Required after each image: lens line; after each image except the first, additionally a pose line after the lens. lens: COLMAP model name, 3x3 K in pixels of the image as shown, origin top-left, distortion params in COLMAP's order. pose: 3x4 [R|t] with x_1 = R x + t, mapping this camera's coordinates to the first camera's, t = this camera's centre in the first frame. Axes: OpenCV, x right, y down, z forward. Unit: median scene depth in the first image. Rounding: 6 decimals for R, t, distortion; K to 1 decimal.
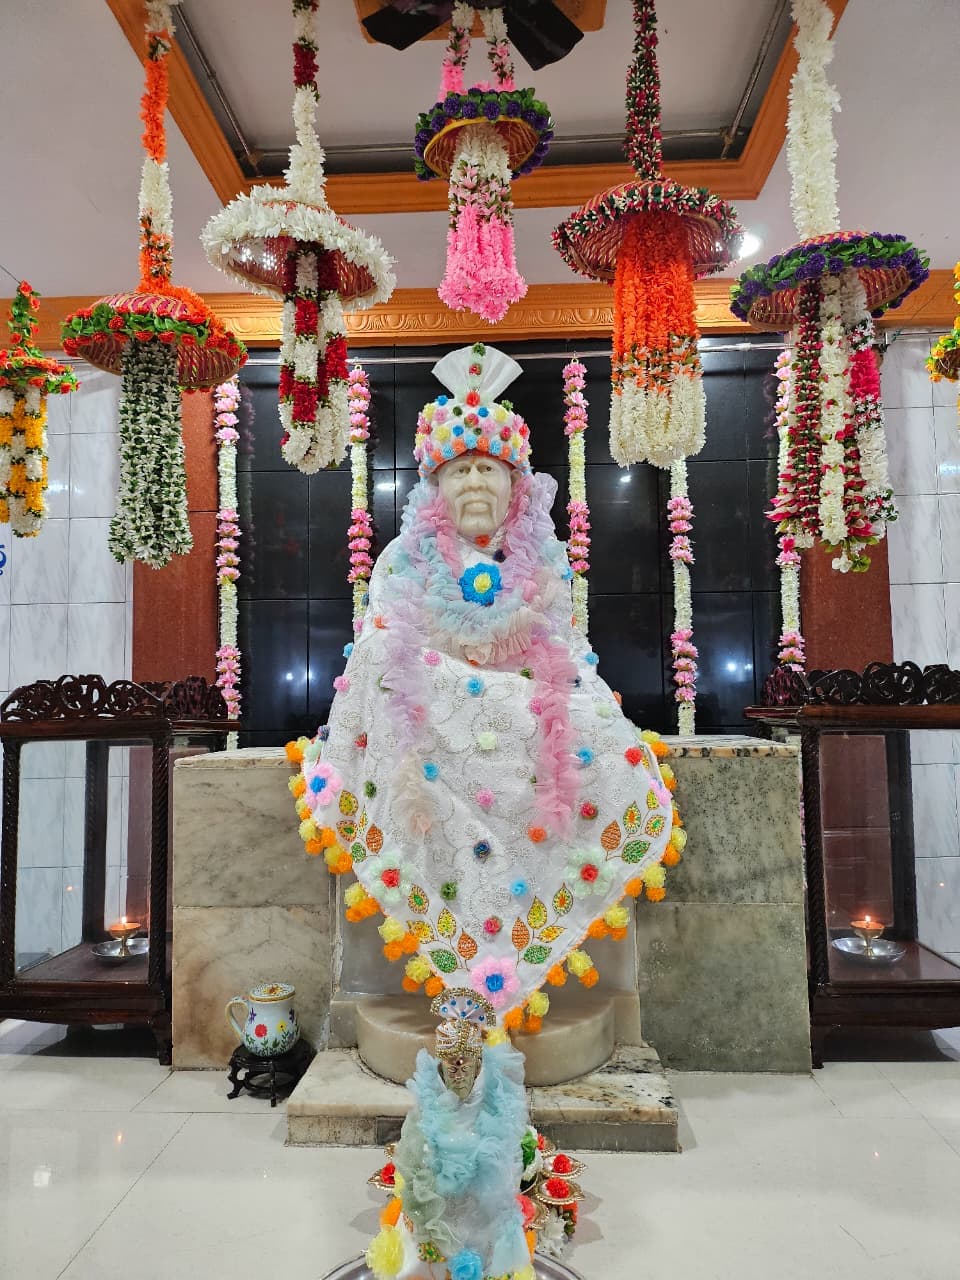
lens RADIAL K [[896.3, 0, 485.2], [0, 896.3, 643.0], [0, 0, 1]] dist [0.068226, -0.091317]
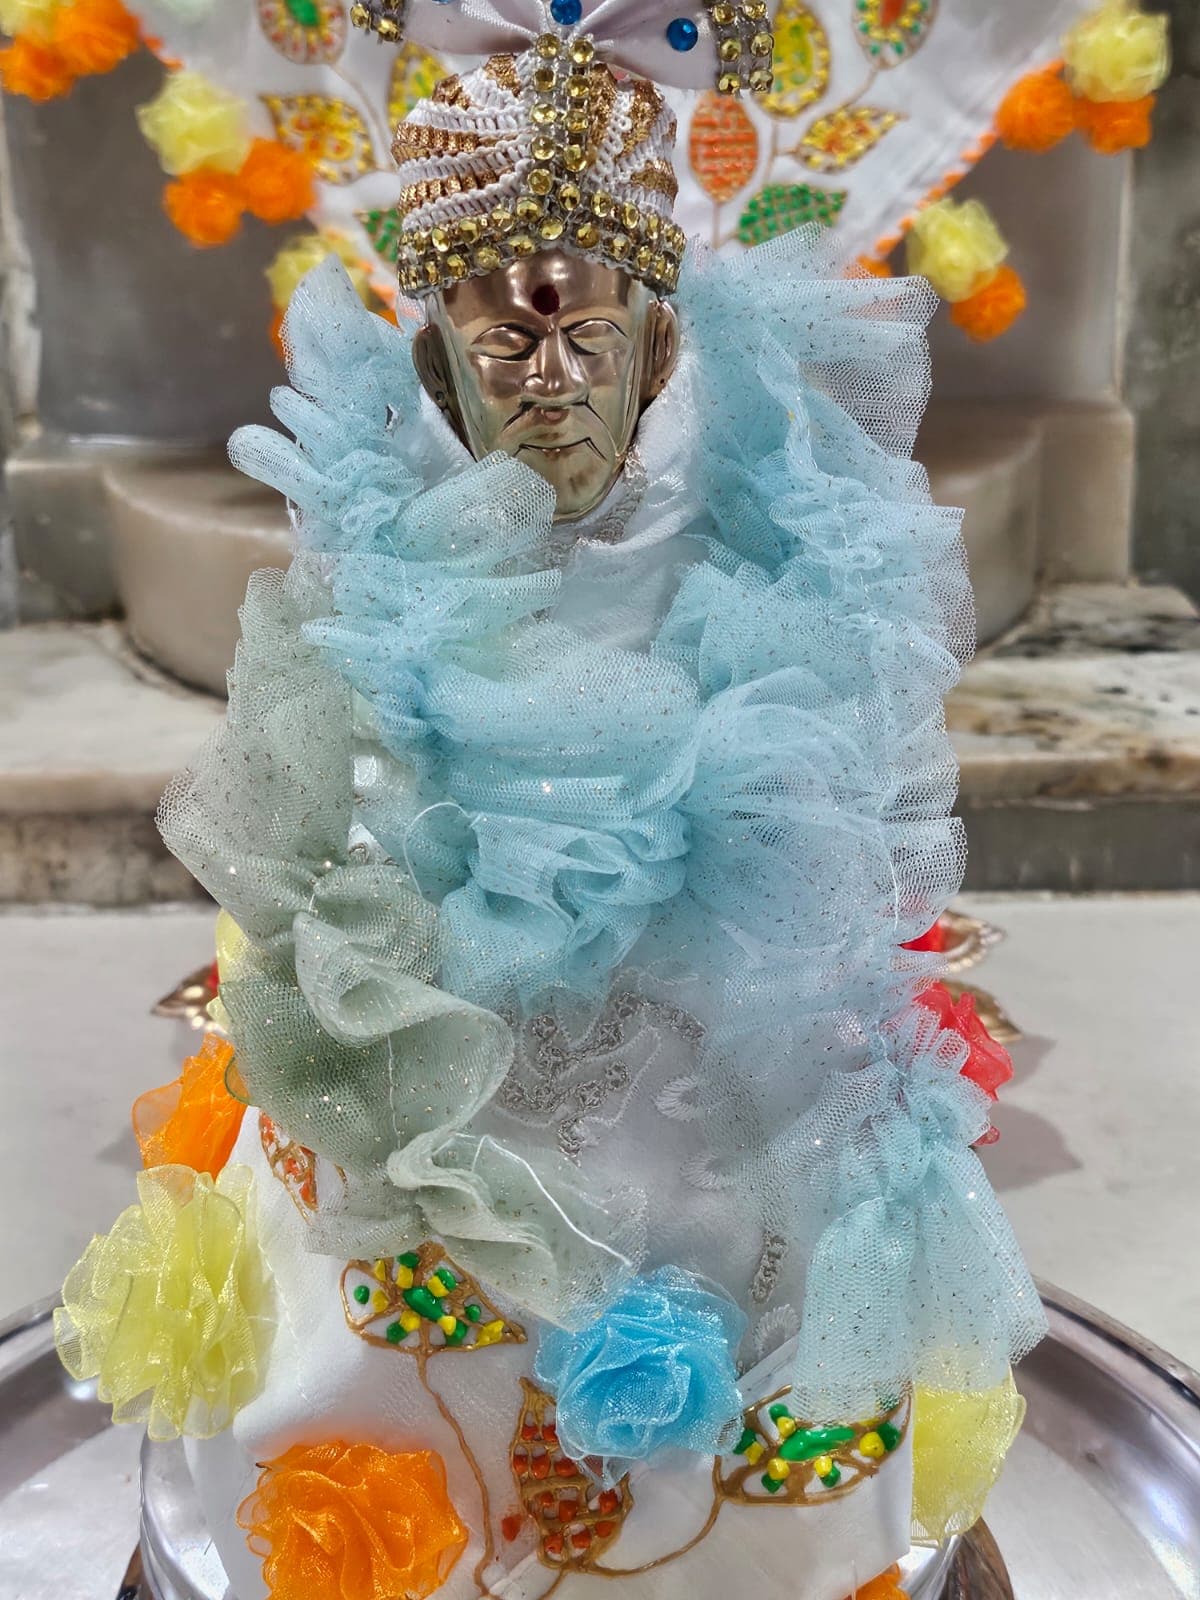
lens RADIAL K [[2340.7, 0, 599.0], [0, 2340.7, 800.6], [0, 0, 1]] dist [0.013060, 0.020277]
pose [[0.998994, -0.029235, 0.034015, -0.018711], [0.012308, 0.907957, 0.418883, 0.189268], [-0.043131, -0.418042, 0.907403, 0.299773]]
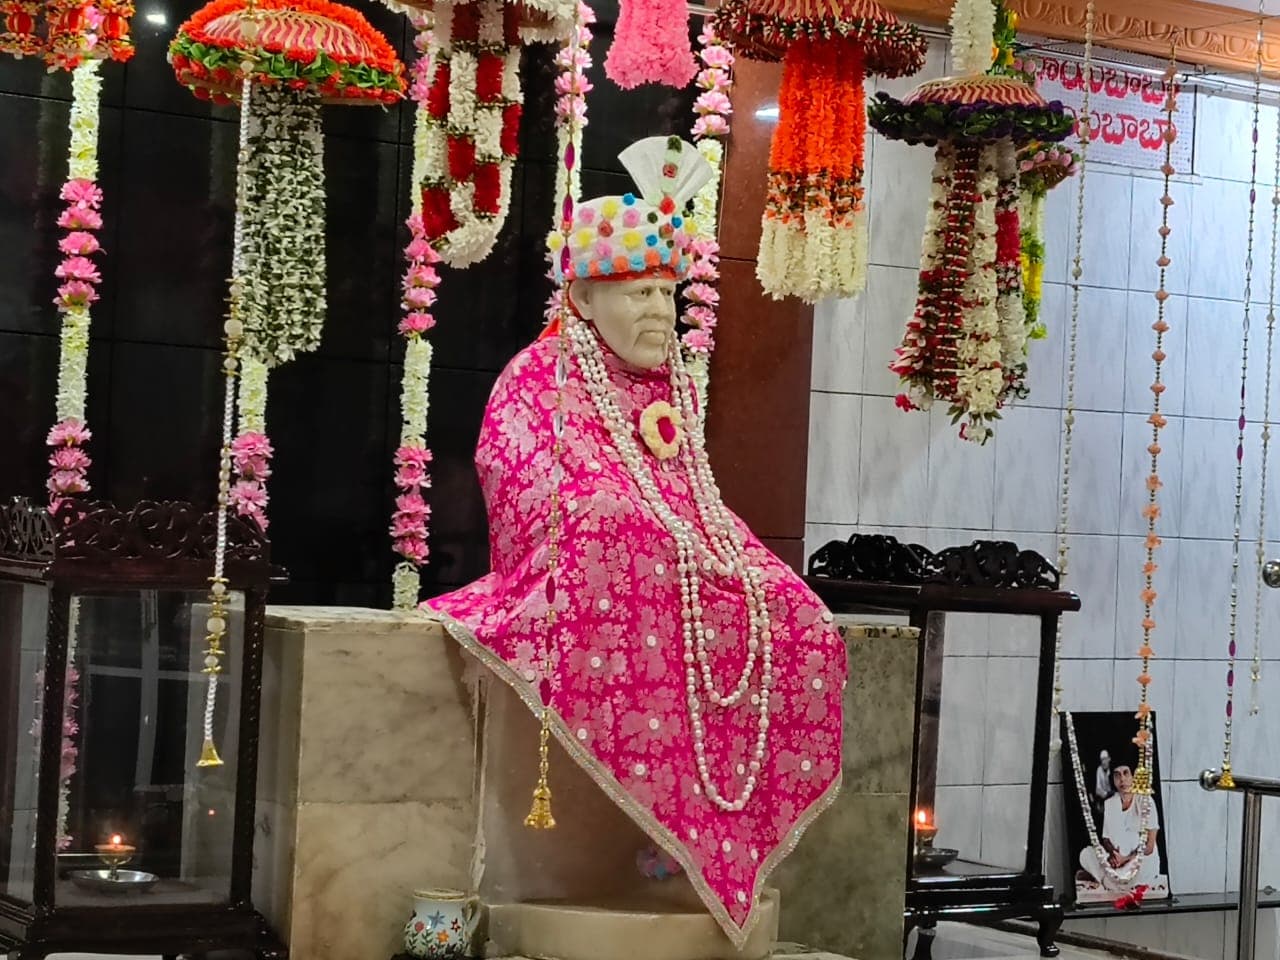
lens RADIAL K [[2888.2, 0, 643.0], [0, 2888.2, 479.4], [0, 0, 1]] dist [0.148220, -0.121466]
pose [[0.809676, 0.061222, 0.583675, -1.637335], [-0.101908, 0.994102, 0.037094, -0.120078], [-0.577961, -0.089515, 0.811140, -1.245691]]
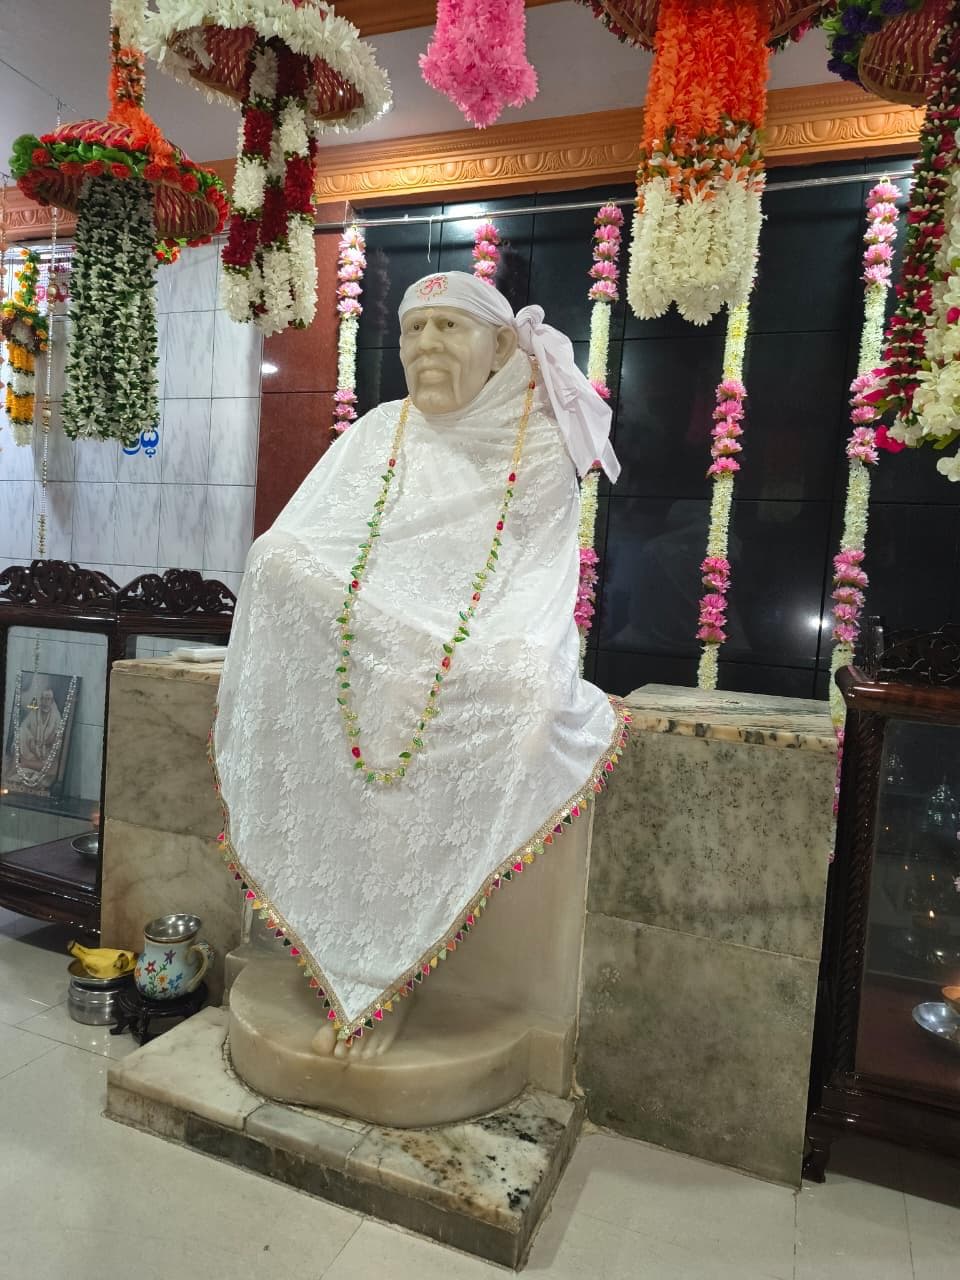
lens RADIAL K [[875.1, 0, 482.5], [0, 875.1, 636.9], [0, 0, 1]] dist [0.071150, -0.098469]
pose [[0.943436, 0.095909, -0.317379, 0.296463], [-0.059334, 0.990633, 0.122987, -0.027487], [0.326202, -0.097199, 0.940290, 0.295793]]
